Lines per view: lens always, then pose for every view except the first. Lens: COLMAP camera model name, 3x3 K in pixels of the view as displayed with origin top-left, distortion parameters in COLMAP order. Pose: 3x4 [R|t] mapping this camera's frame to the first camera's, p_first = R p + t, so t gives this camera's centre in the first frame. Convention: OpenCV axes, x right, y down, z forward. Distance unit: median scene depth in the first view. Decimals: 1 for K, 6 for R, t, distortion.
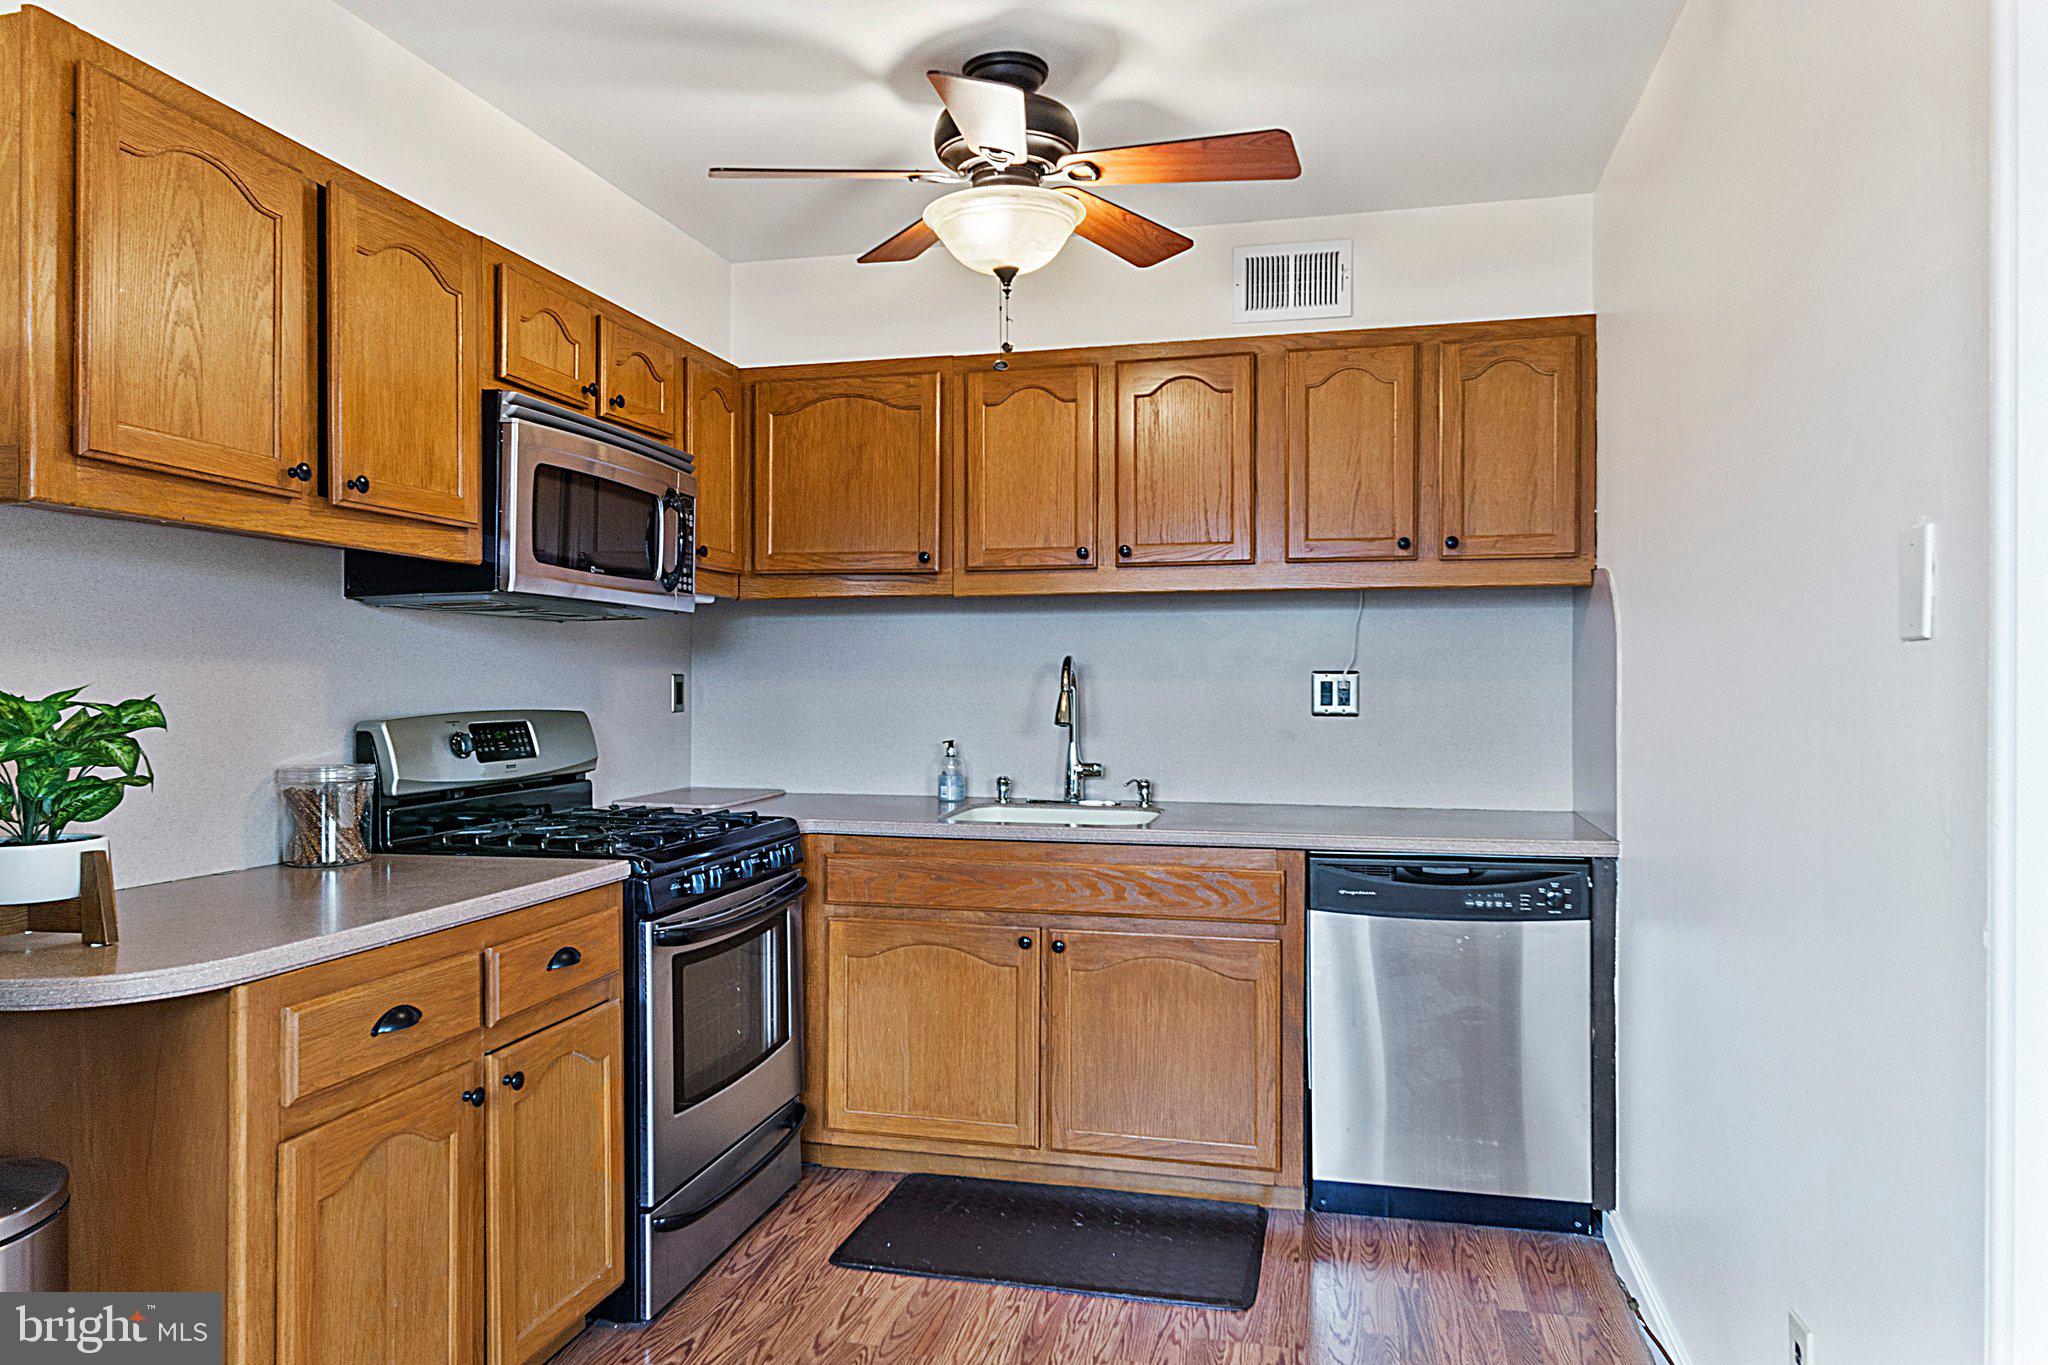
lens RADIAL K [[1342.2, 0, 1016.4], [0, 1342.2, 686.0], [0, 0, 1]] dist [0.024445, -0.016578]
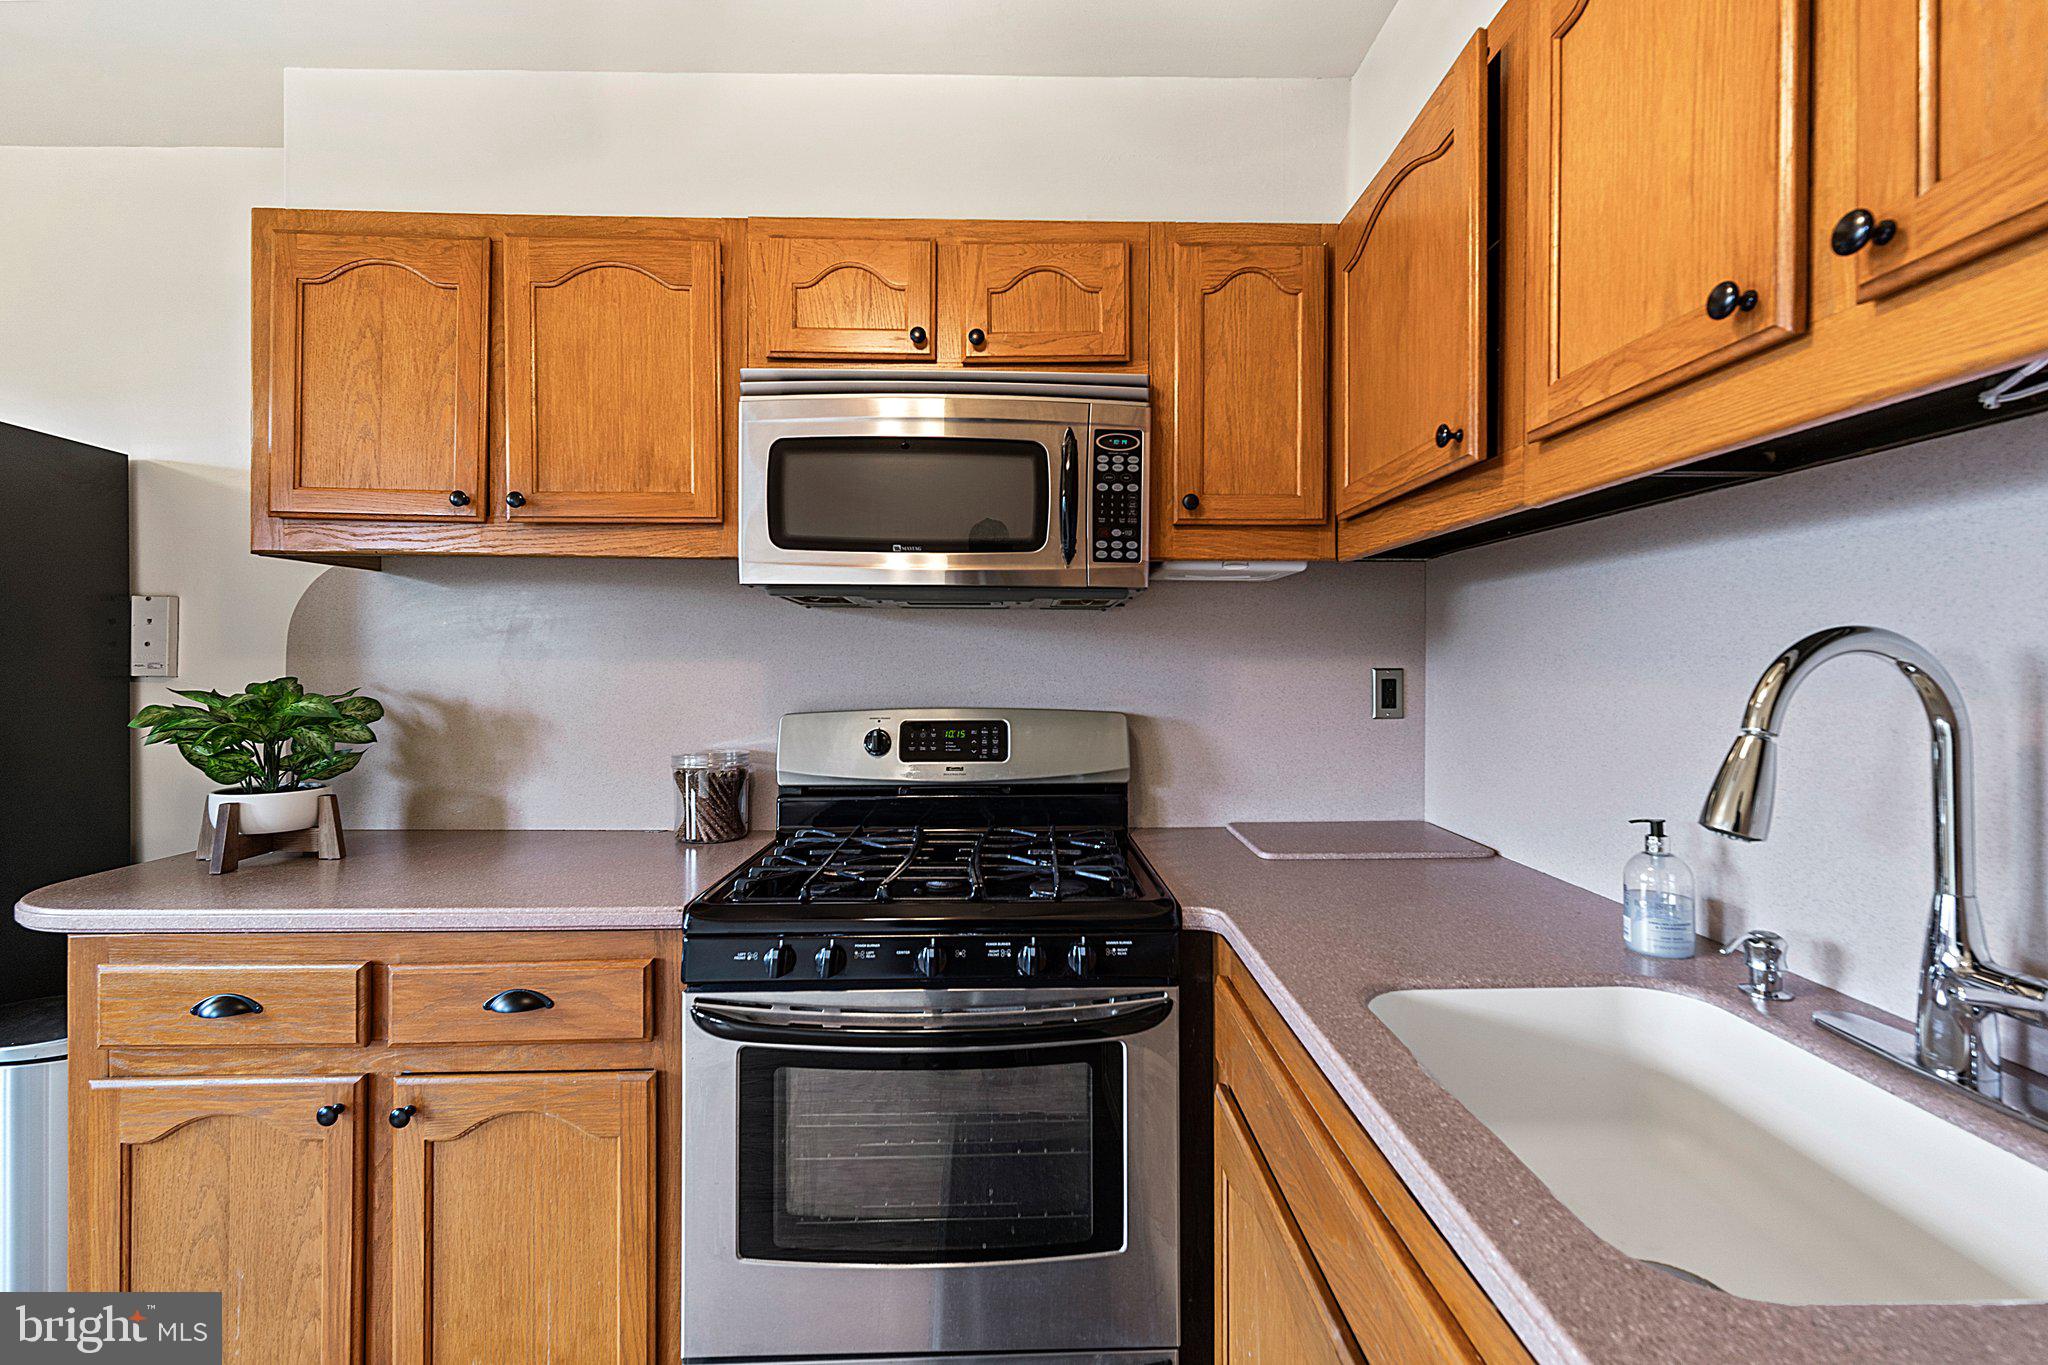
lens RADIAL K [[894.1, 0, 1031.4], [0, 894.1, 666.6], [0, 0, 1]] dist [0.002478, 0.000496]
pose [[0.267808, 0.005735, -0.963455, 0.246398], [-0.003998, 0.999980, 0.004841, -0.015199], [0.963464, 0.002556, 0.267825, 0.919766]]
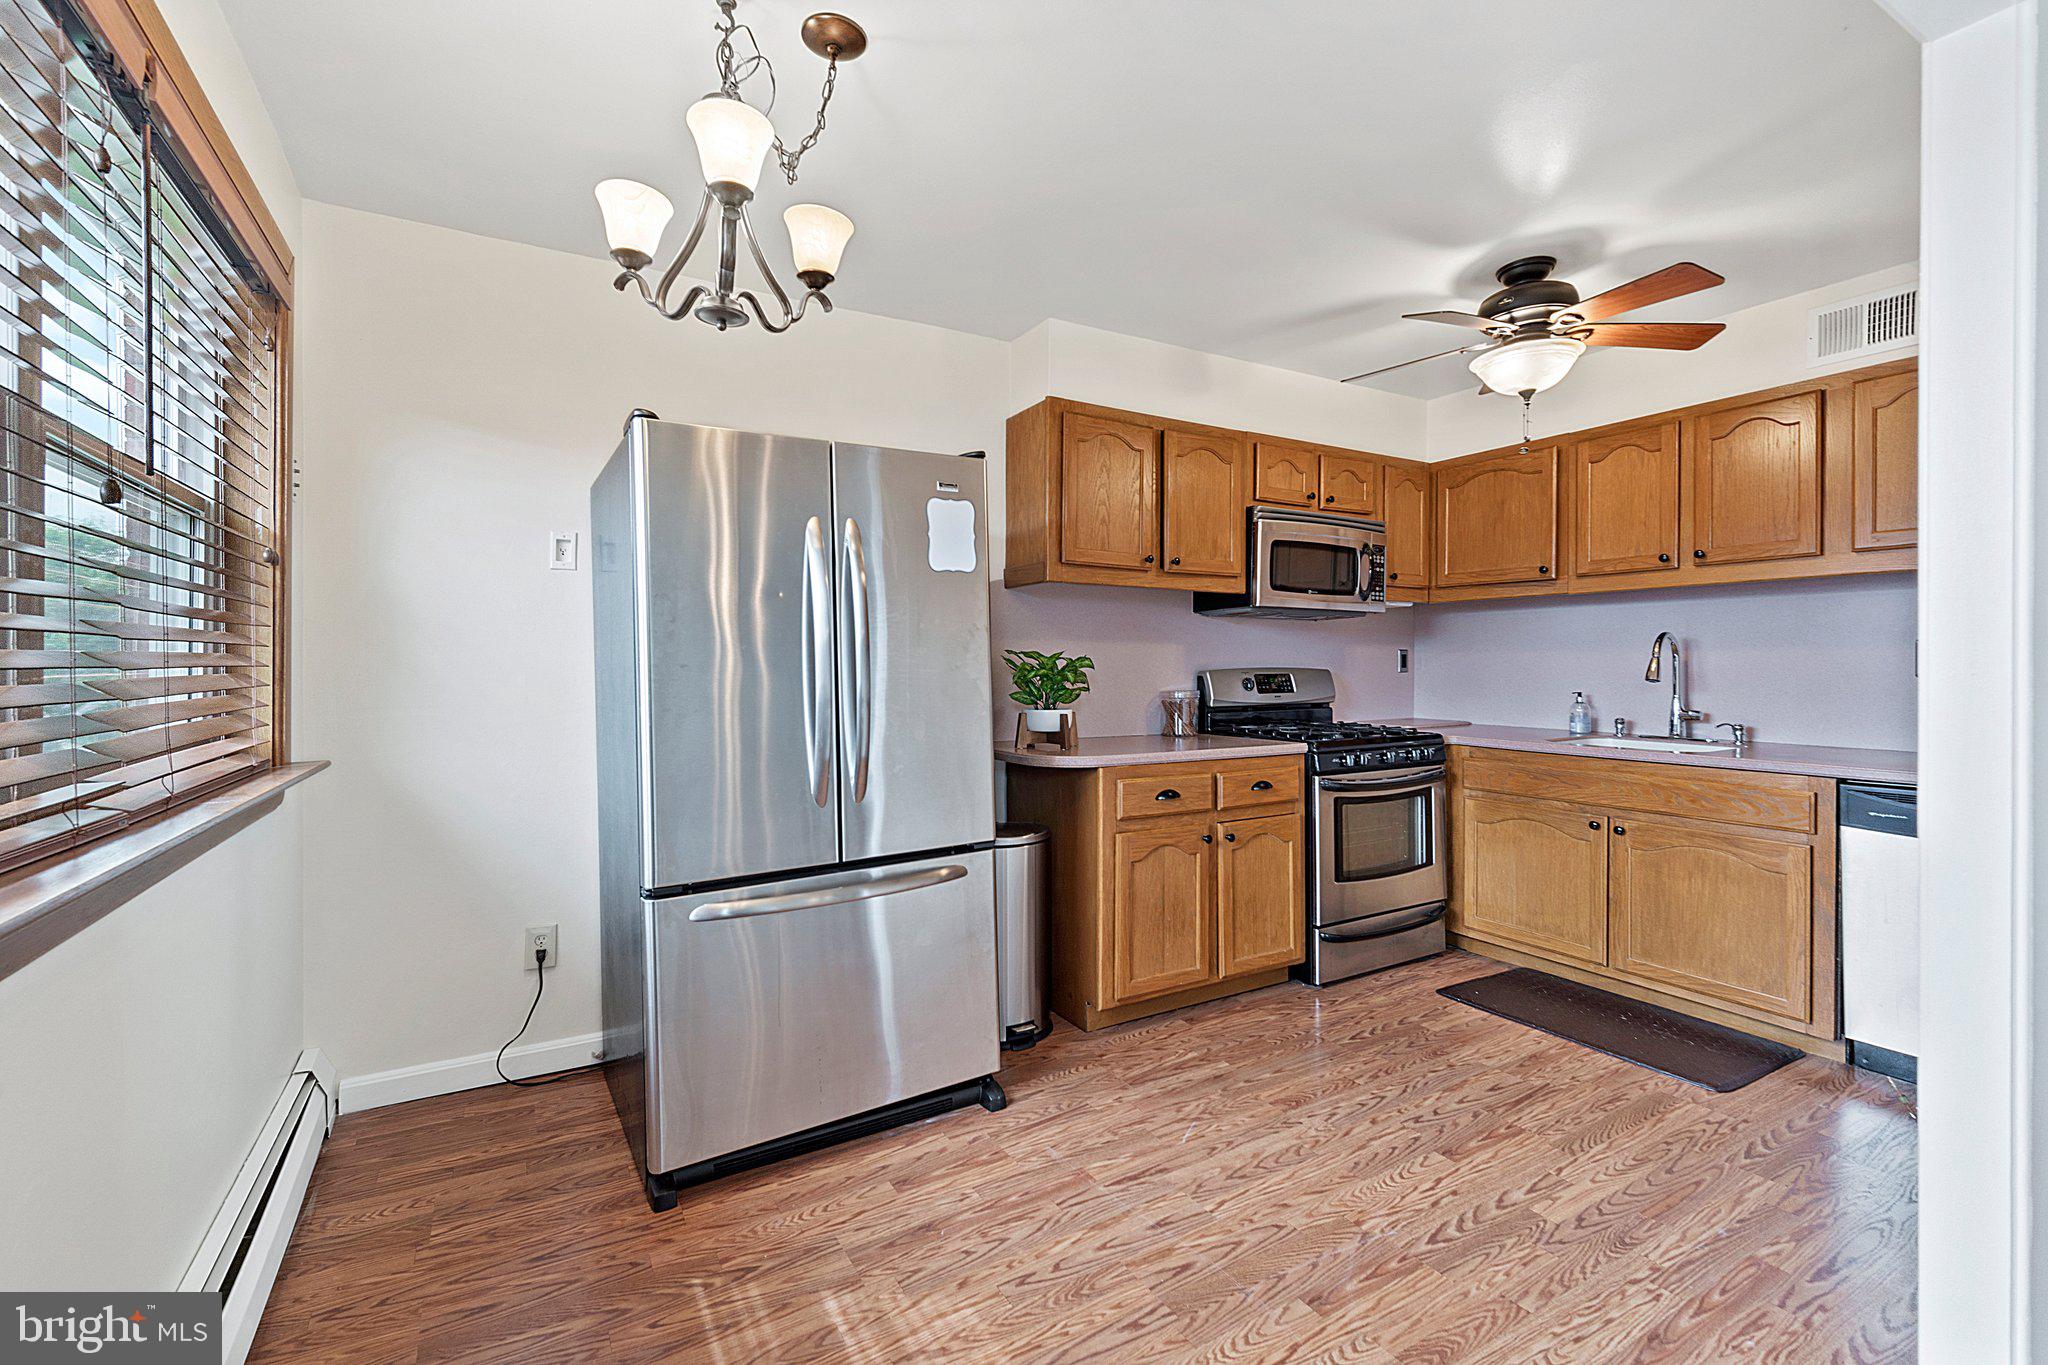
lens RADIAL K [[894.1, 0, 1022.3], [0, 894.1, 671.4], [0, 0, 1]] dist [0.002478, 0.000496]
pose [[0.692798, 0.005371, -0.721112, 0.304866], [-0.002341, 0.999984, 0.005198, 0.018444], [0.721128, -0.001913, 0.692799, -0.154383]]
